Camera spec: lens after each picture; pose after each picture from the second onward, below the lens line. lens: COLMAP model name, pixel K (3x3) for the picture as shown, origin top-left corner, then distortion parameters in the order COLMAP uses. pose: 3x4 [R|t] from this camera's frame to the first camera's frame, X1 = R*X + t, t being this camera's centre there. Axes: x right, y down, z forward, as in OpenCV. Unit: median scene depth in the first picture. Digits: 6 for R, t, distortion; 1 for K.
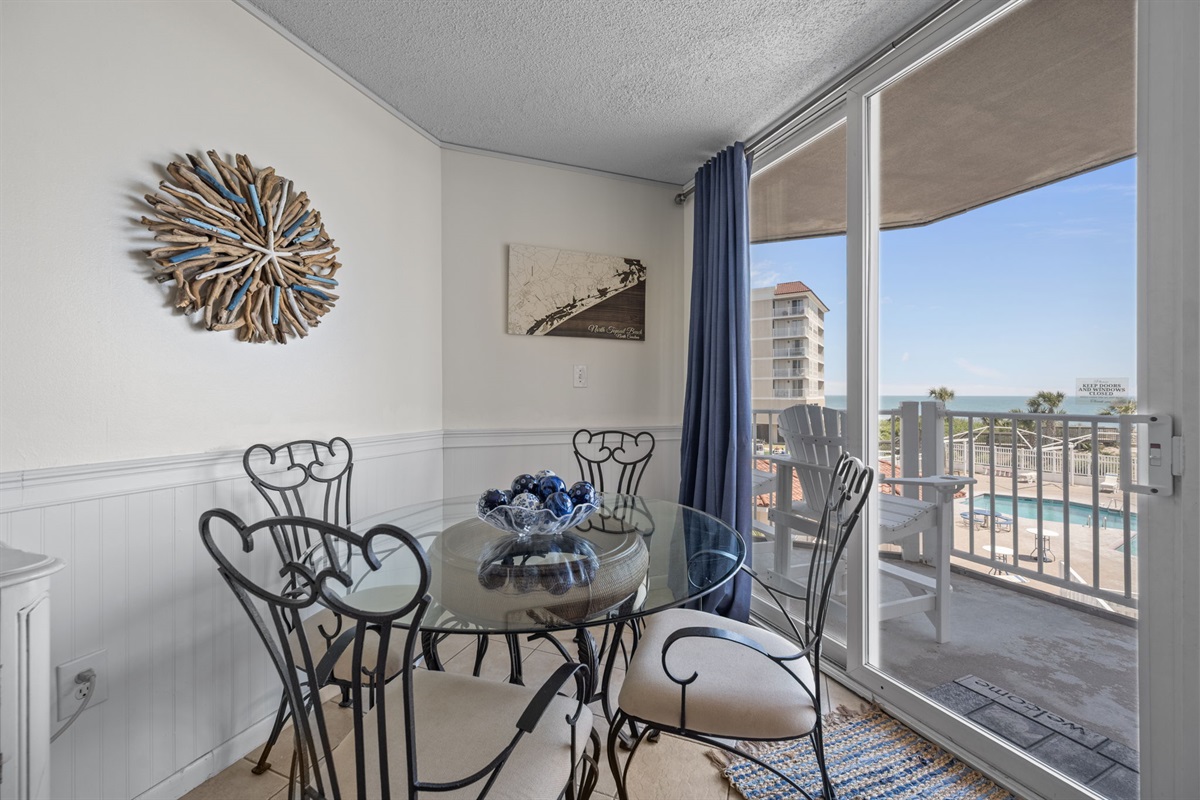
lens RADIAL K [[478.5, 0, 587.1], [0, 478.5, 399.2], [0, 0, 1]] dist [0.002526, -0.000792]
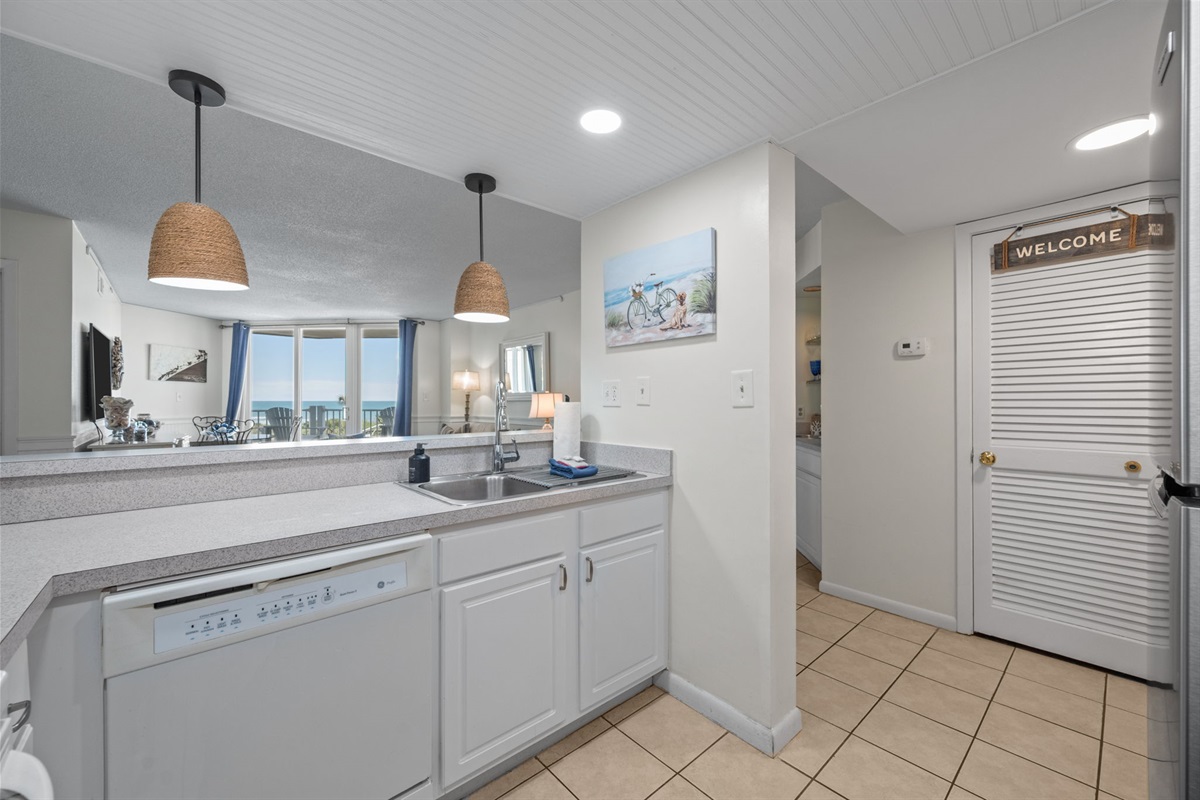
lens RADIAL K [[478.5, 0, 606.3], [0, 478.5, 400.8], [0, 0, 1]] dist [0.002526, -0.000792]
pose [[0.435617, -0.003819, 0.900124, -1.220562], [0.007462, 0.999972, 0.000631, -0.012209], [-0.900101, 0.006442, 0.435633, -1.967039]]
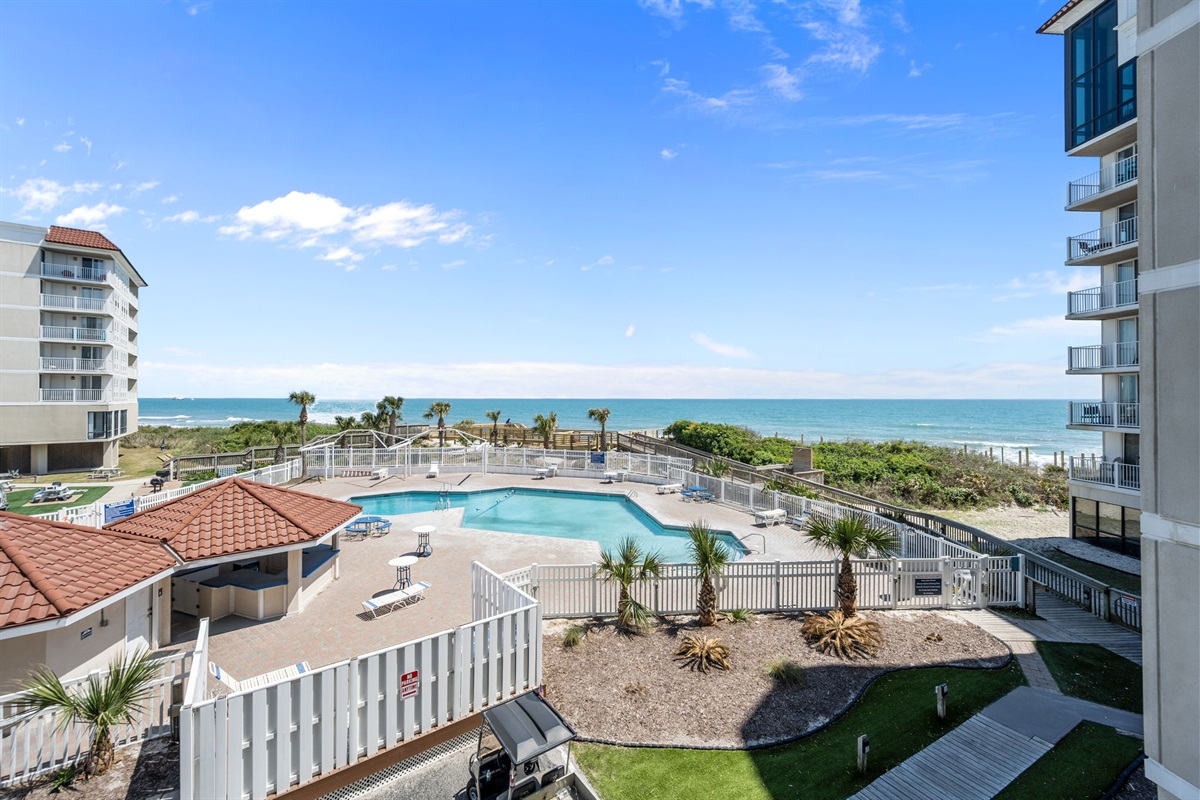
lens RADIAL K [[478.5, 0, 602.4], [0, 478.5, 393.5], [0, 0, 1]] dist [0.002526, -0.000792]
pose [[0.314308, 0.010900, 0.949258, 0.035184], [0.004964, 0.999902, -0.013126, -0.004314], [-0.949308, 0.008838, 0.314223, 0.161718]]
